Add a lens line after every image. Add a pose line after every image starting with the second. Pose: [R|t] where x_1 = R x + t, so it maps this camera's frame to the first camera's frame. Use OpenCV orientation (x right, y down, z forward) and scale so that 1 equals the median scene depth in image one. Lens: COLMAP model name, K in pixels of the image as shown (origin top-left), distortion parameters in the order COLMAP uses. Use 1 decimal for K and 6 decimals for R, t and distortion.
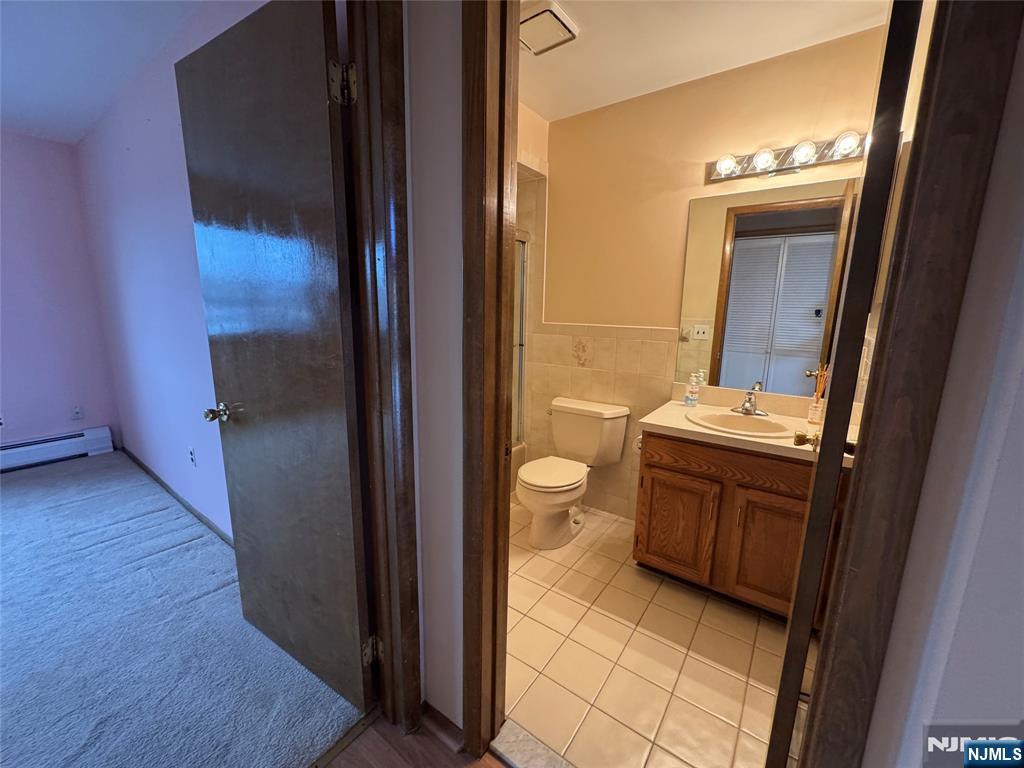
lens RADIAL K [[399.3, 0, 511.3], [0, 399.3, 379.8], [0, 0, 1]] dist [-0.000042, 0.000135]
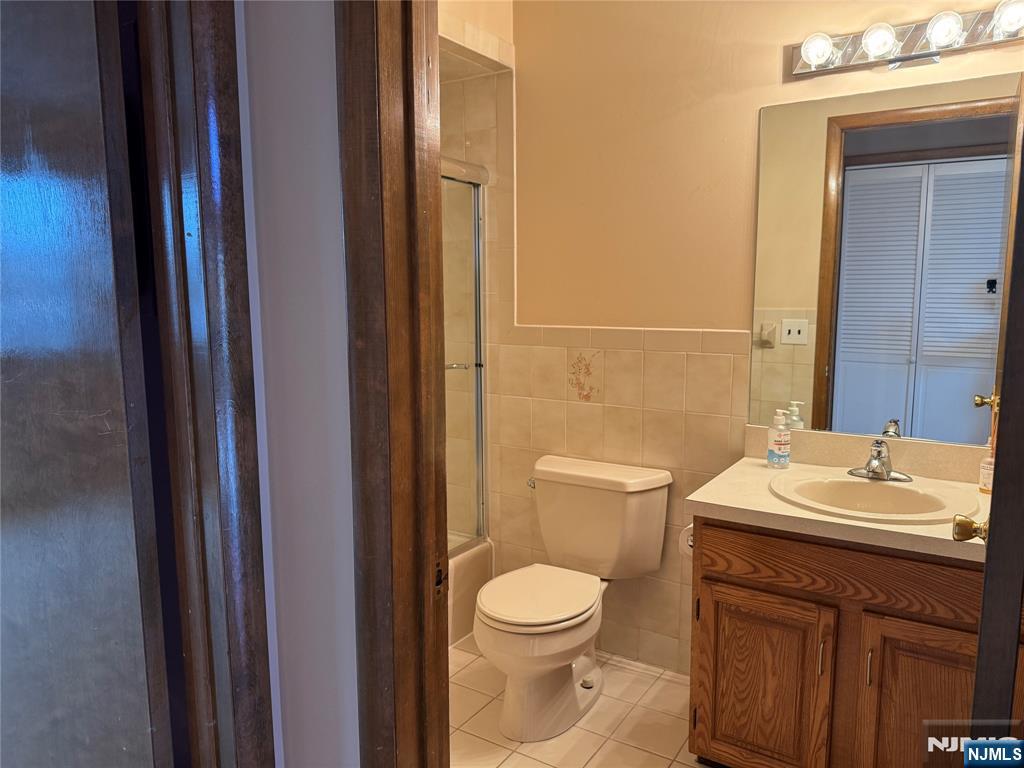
lens RADIAL K [[706.8, 0, 512.0], [0, 706.8, 384.8], [0, 0, 1]] dist [0.069313, -0.082736]
pose [[0.998044, -0.030483, 0.054588, 0.022140], [0.032907, 0.998486, -0.044073, -0.019101], [-0.053162, 0.045783, 0.997536, 0.007107]]
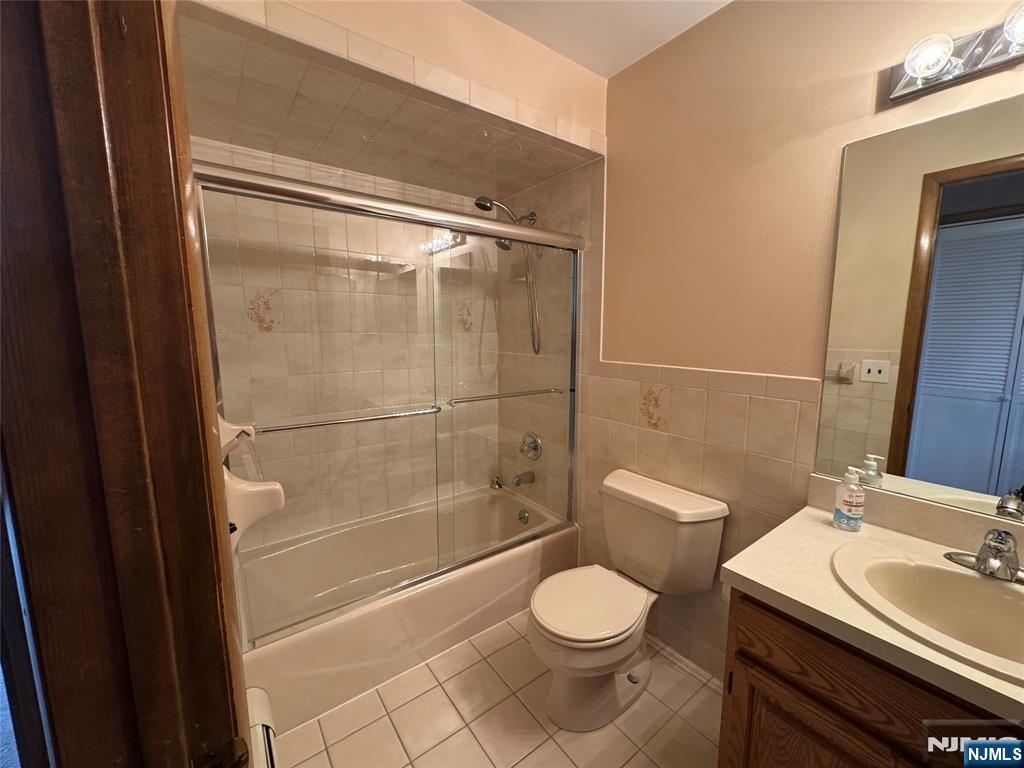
lens RADIAL K [[399.3, 0, 517.6], [0, 399.3, 381.7], [0, 0, 1]] dist [-0.000042, 0.000135]
pose [[0.957070, 0.021096, -0.289087, 0.187822], [-0.035610, 0.998350, -0.045039, -0.090666], [0.287660, 0.053400, 0.956243, 0.372228]]
